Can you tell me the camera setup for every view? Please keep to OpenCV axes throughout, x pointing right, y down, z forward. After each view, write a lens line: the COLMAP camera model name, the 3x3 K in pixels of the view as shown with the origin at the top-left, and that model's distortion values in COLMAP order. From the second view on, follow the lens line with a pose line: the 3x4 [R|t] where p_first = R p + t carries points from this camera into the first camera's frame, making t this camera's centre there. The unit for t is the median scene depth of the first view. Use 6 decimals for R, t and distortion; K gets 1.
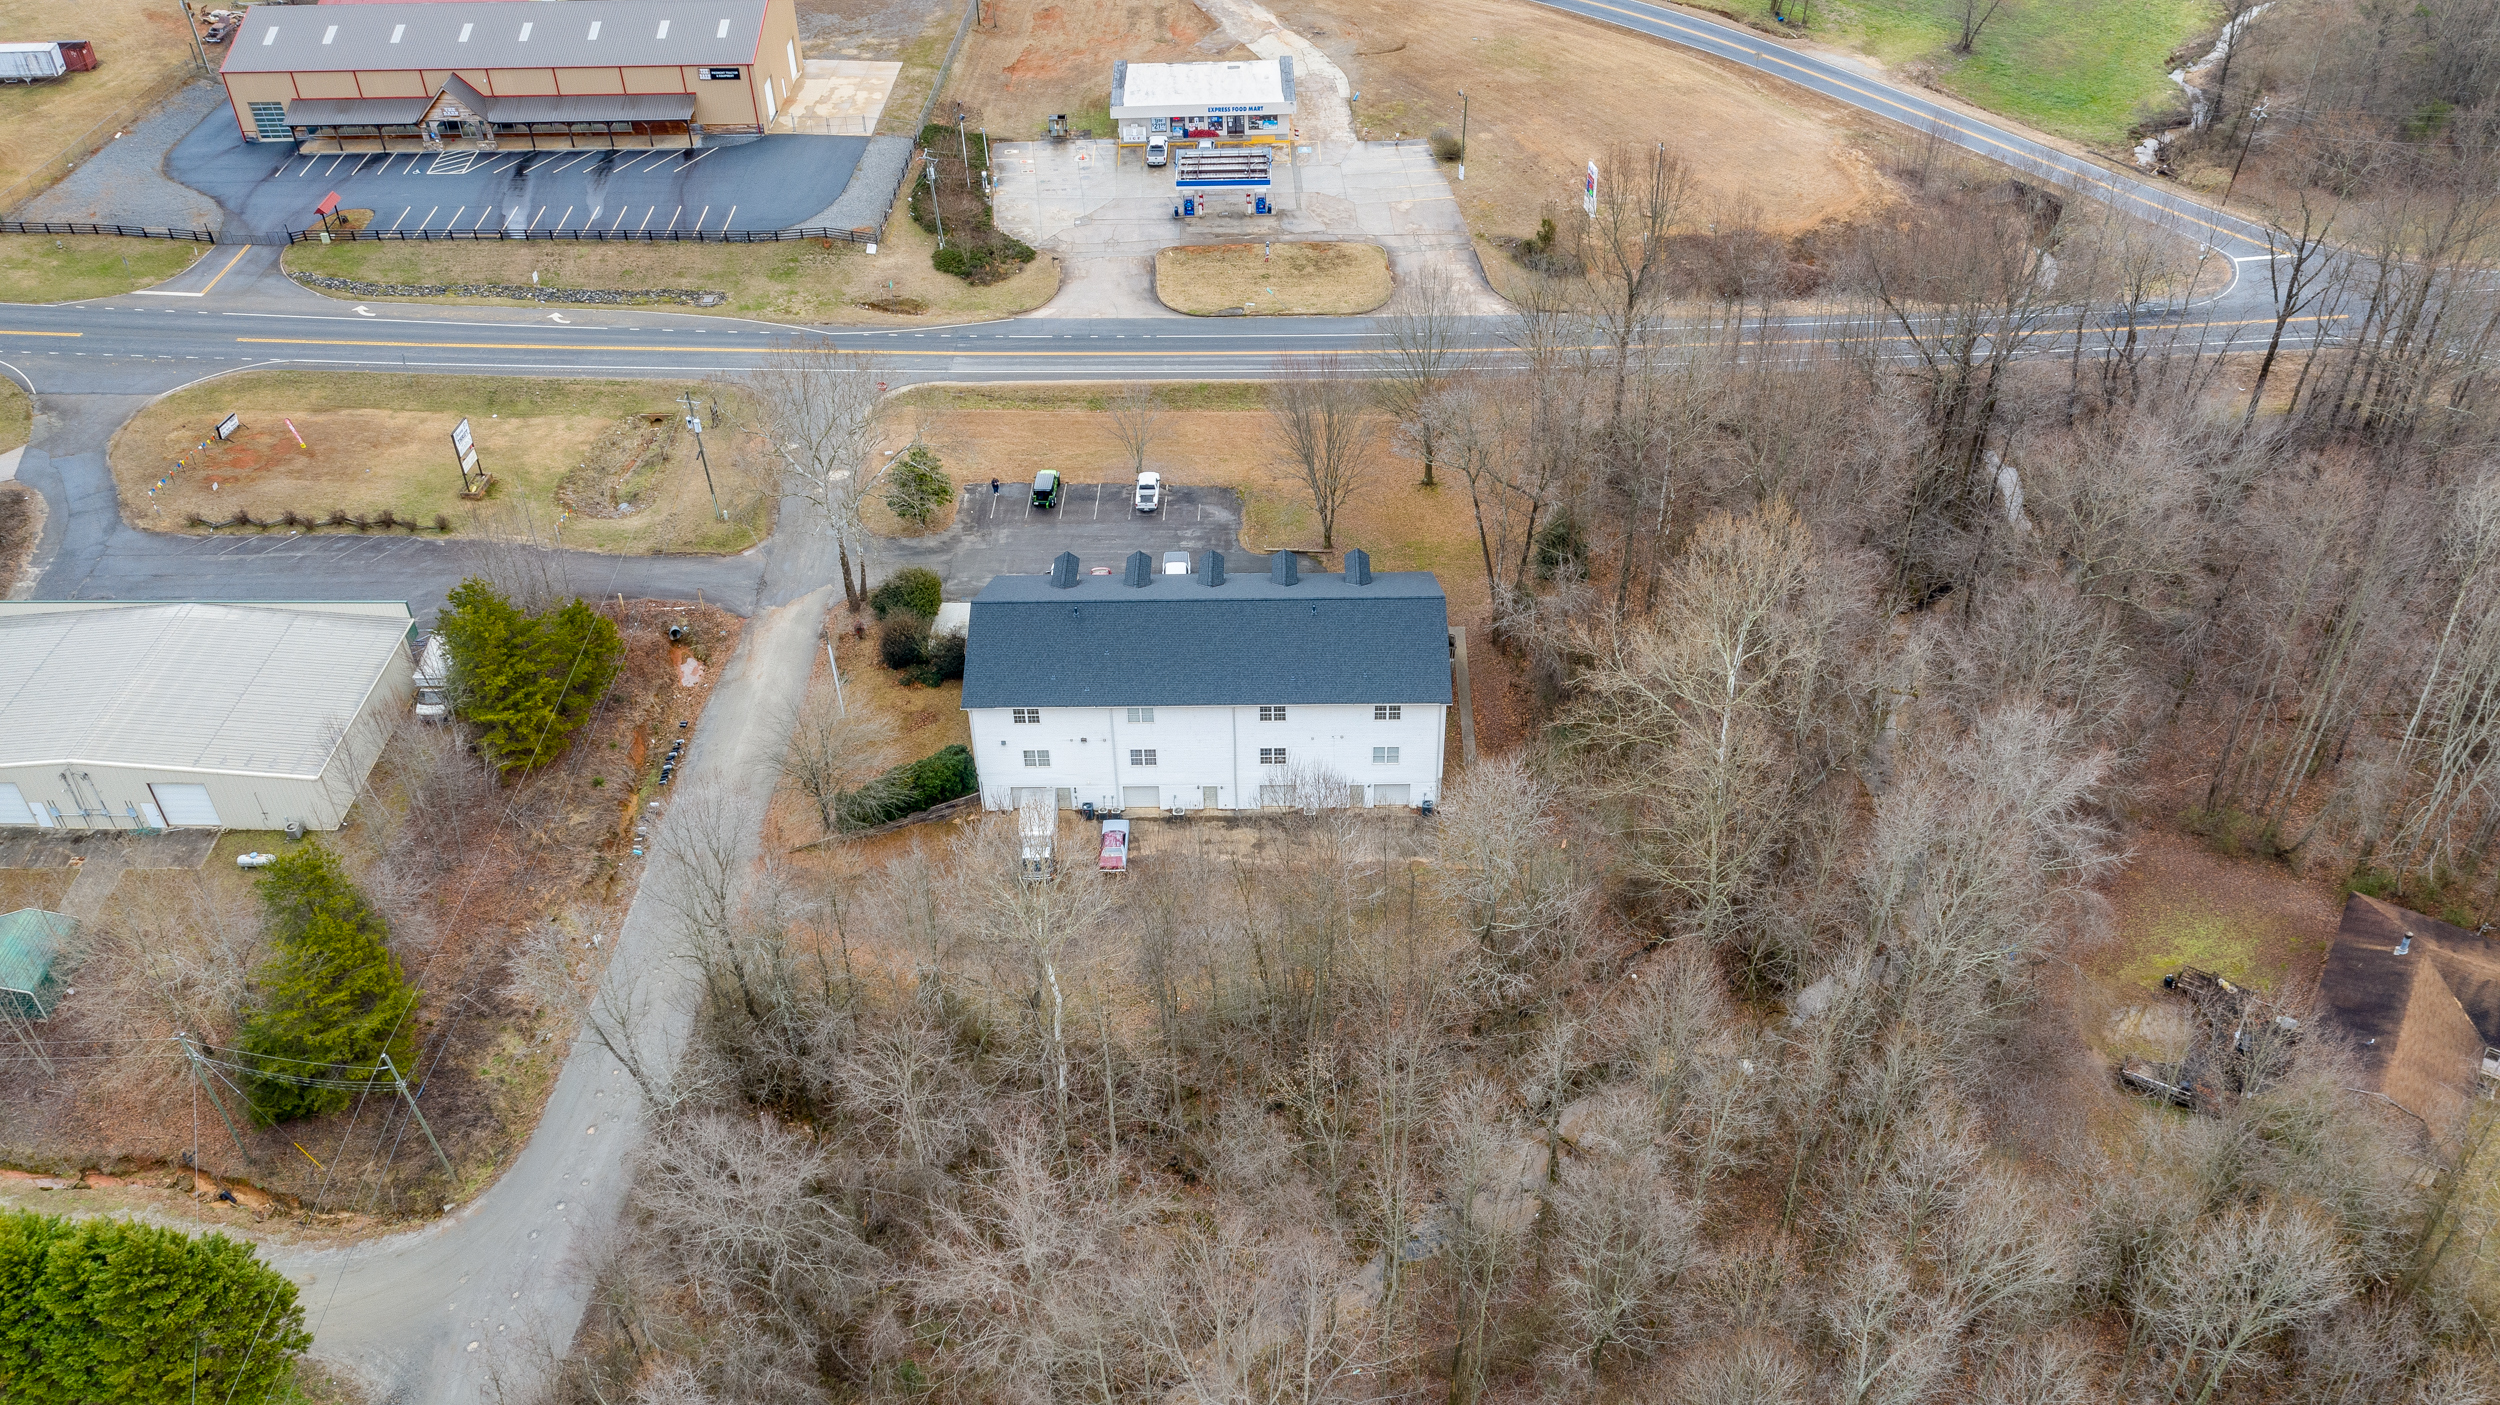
lens RADIAL K [[1980.6, 0, 1239.7], [0, 1980.6, 709.5], [0, 0, 1]] dist [-0.008307, -0.000899]
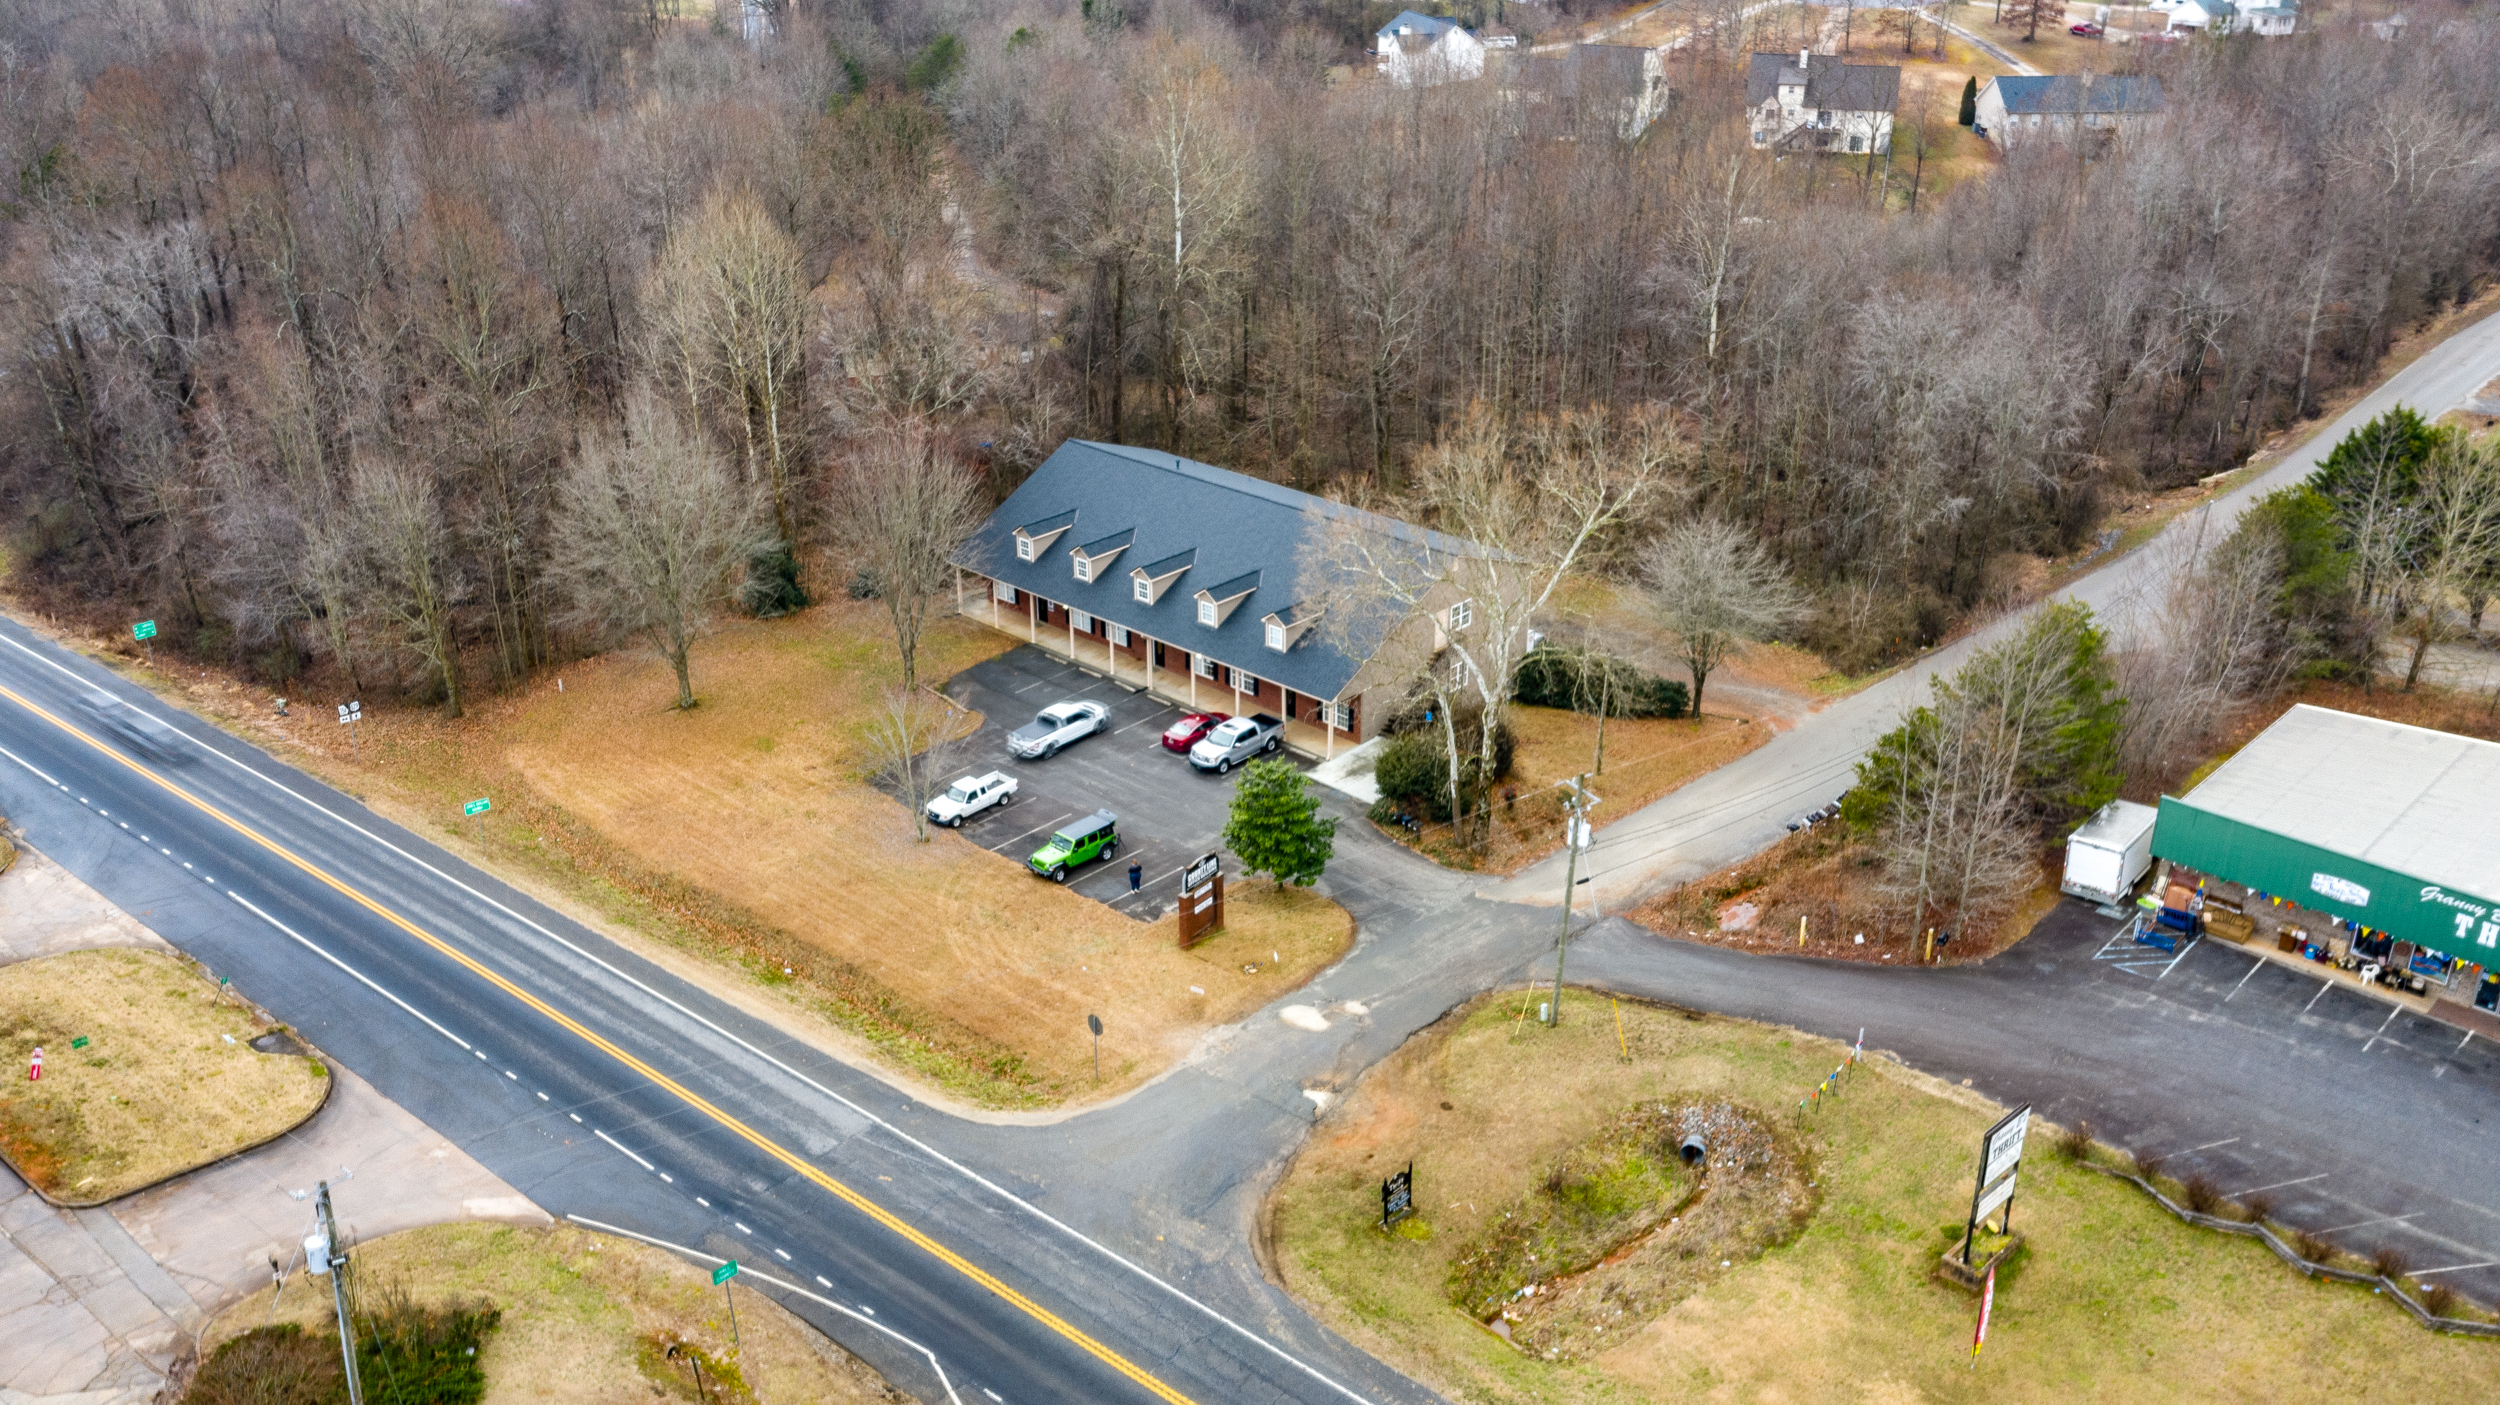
lens RADIAL K [[2045.4, 0, 1250.0], [0, 2045.4, 702.5], [0, 0, 1]] dist [-0.013338, 0.006447]
pose [[-0.746435, -0.245884, 0.618365, -0.480317], [0.430765, 0.529743, 0.730625, -0.532189], [-0.507224, 0.811735, -0.289501, 1.048062]]
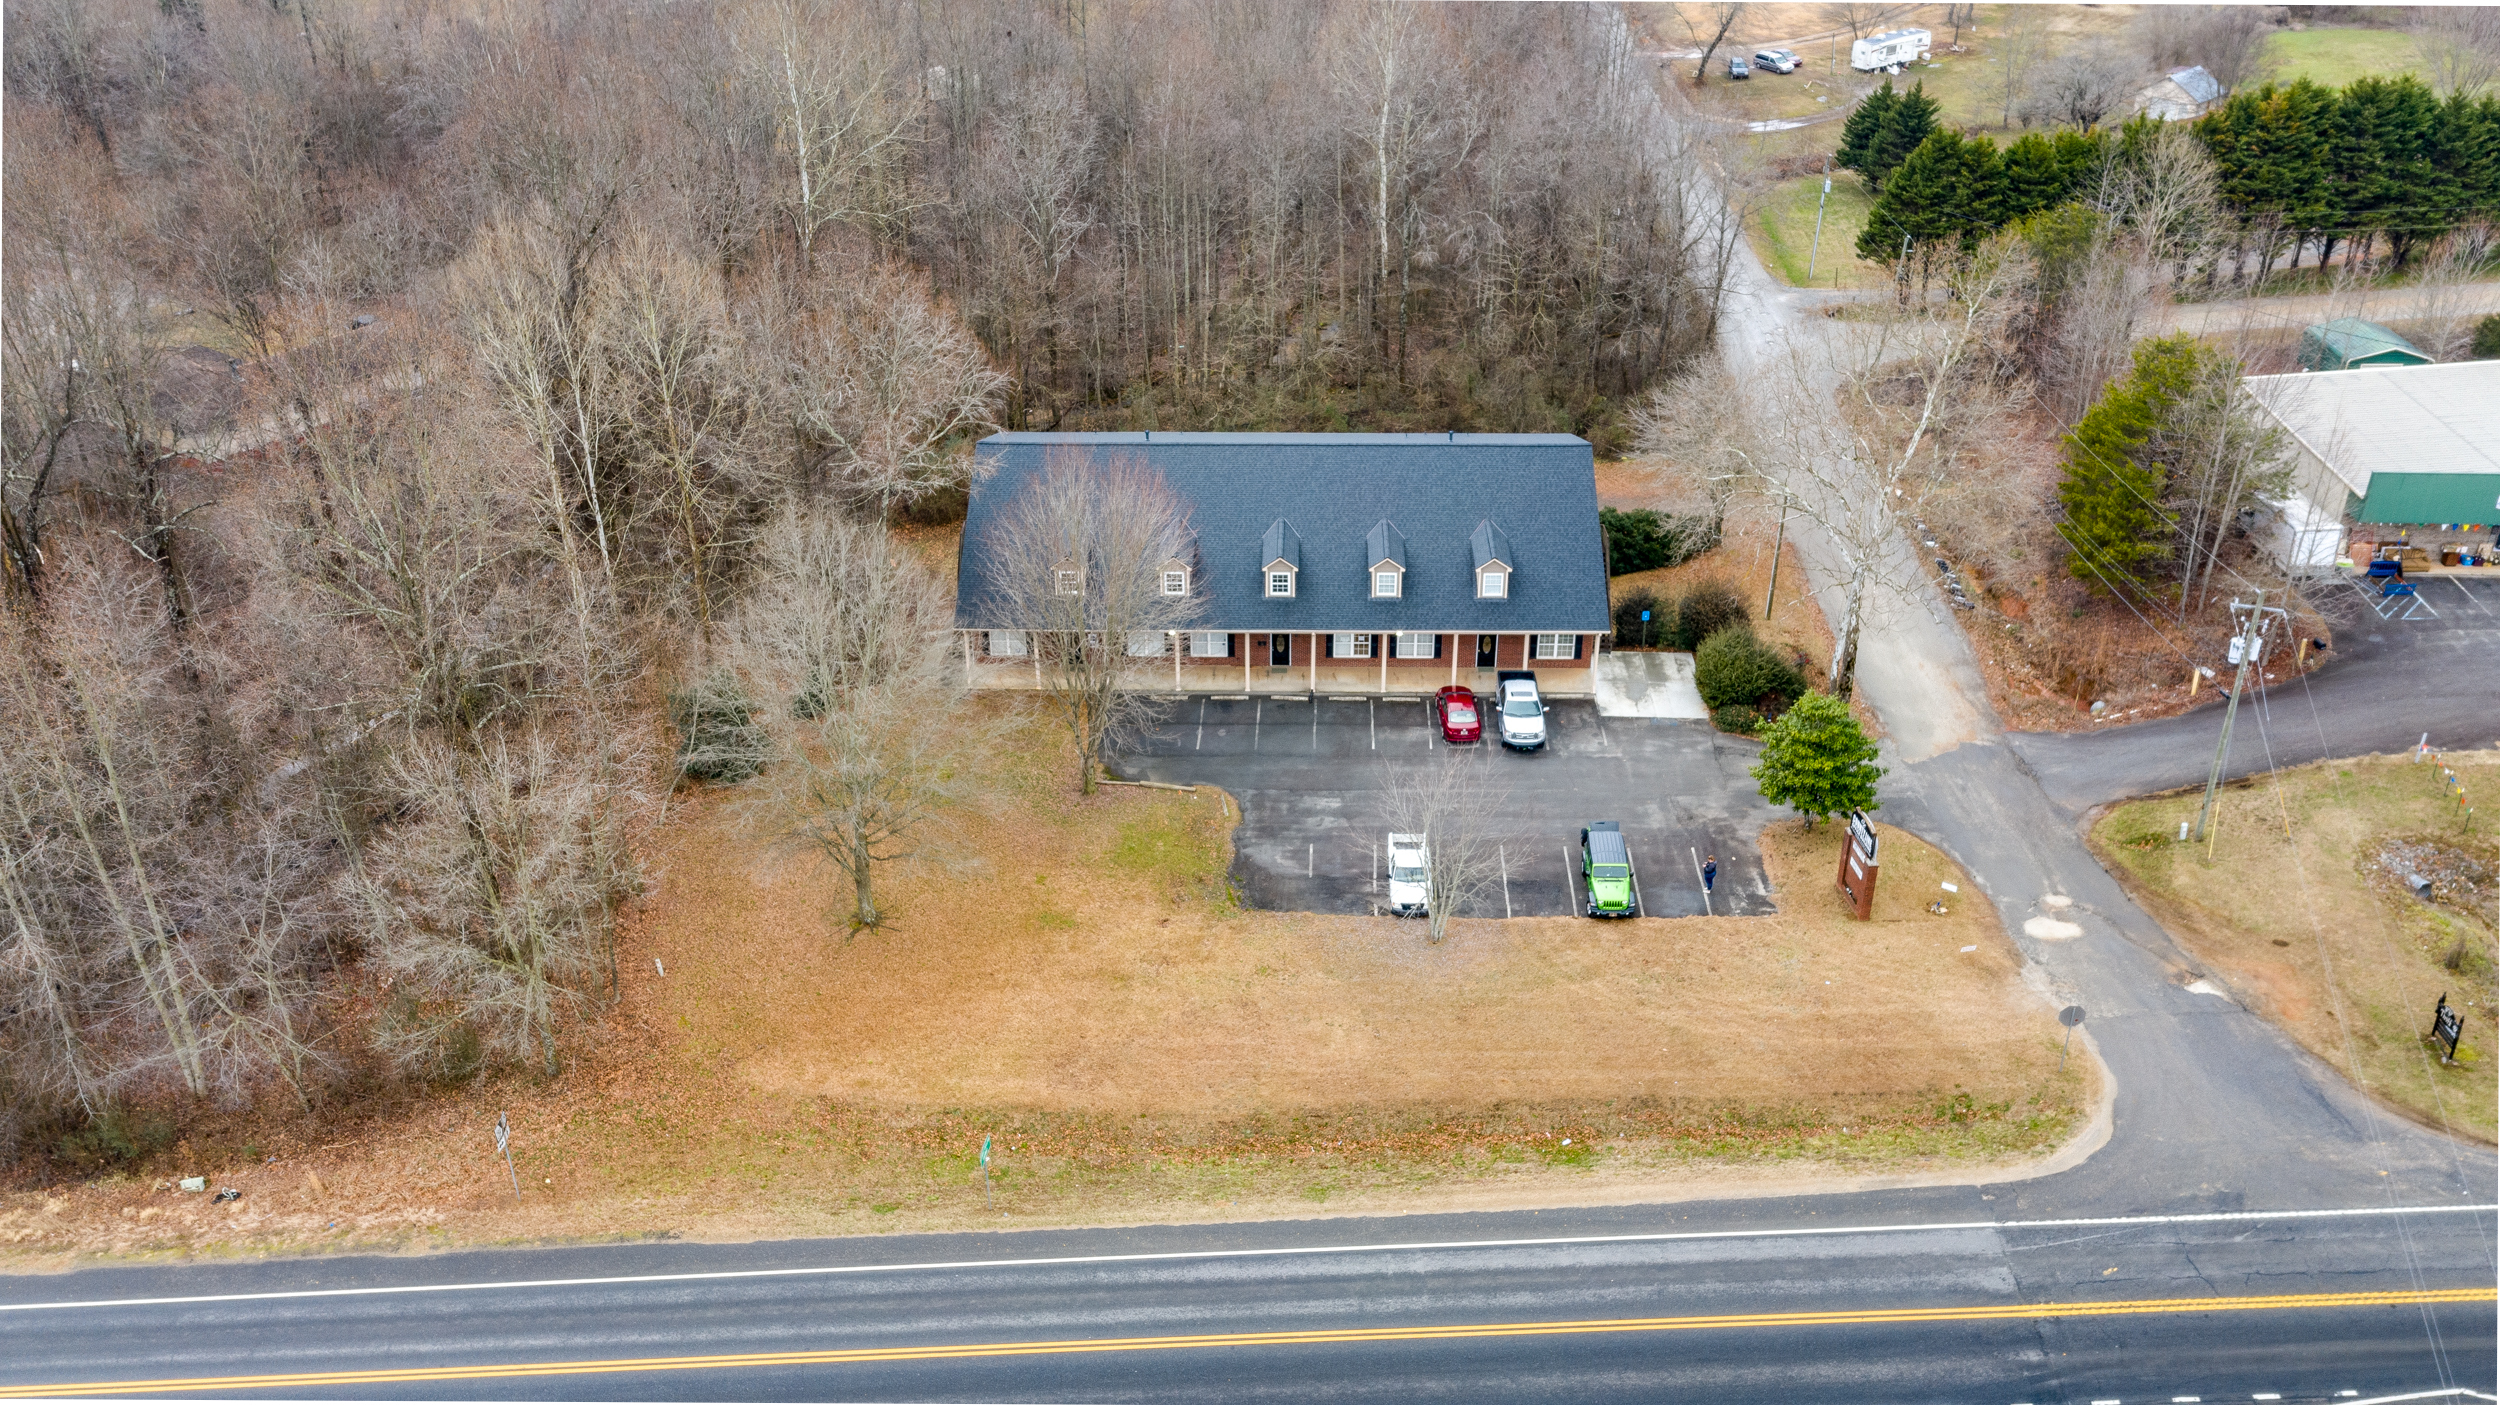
lens RADIAL K [[1980.6, 0, 1239.7], [0, 1980.6, 709.5], [0, 0, 1]] dist [-0.008307, -0.000899]
pose [[-0.999289, 0.030103, 0.022686, -0.019547], [0.032326, 0.374831, 0.926530, -0.575159], [0.019387, 0.926604, -0.375537, 1.081930]]
